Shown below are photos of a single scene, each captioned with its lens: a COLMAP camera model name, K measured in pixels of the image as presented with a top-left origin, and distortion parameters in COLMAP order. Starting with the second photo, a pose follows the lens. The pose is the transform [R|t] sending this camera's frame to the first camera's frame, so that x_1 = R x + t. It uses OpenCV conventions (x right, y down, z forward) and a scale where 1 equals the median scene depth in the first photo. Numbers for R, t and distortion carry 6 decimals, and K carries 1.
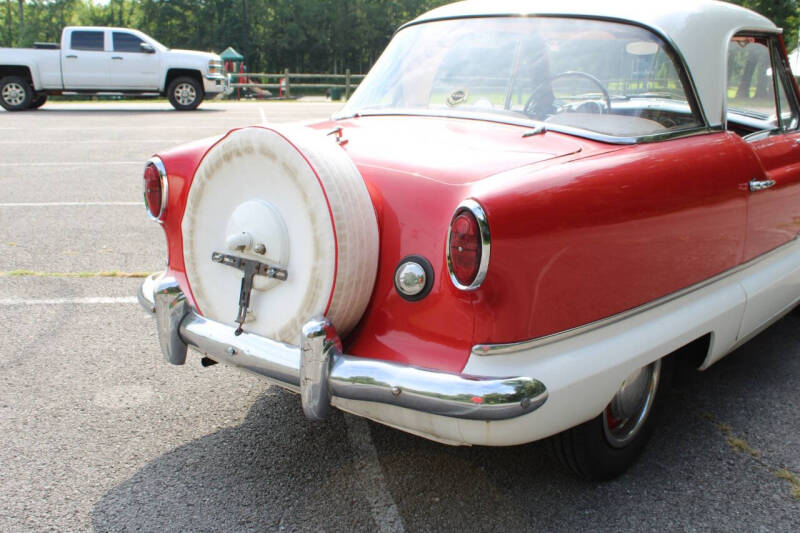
lens RADIAL K [[854.3, 0, 400.0], [0, 854.3, 266.5], [0, 0, 1]] dist [-0.095791, 0.002008]
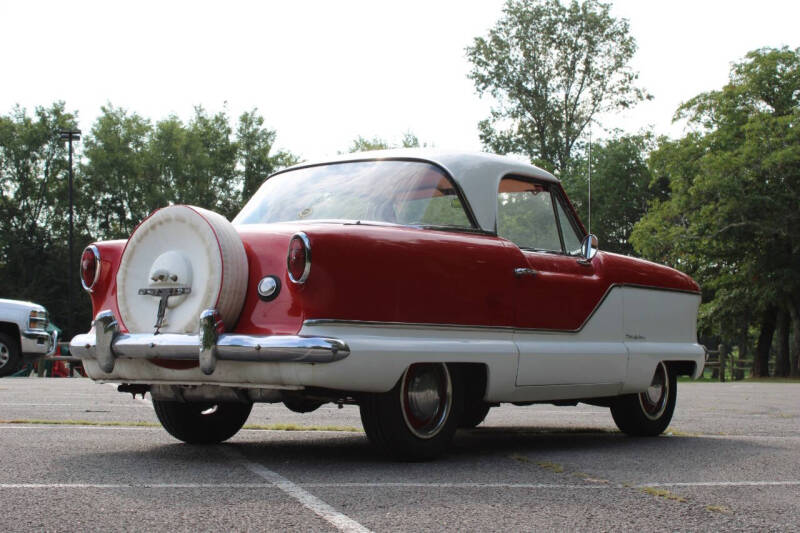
lens RADIAL K [[1248.4, 0, 400.0], [0, 1248.4, 266.5], [0, 0, 1]] dist [-0.015534, 0.092653]
pose [[0.996050, 0.002540, 0.088754, 0.049650], [0.023626, 0.955973, -0.292502, 0.635586], [-0.085589, 0.293443, 0.952137, -1.236112]]
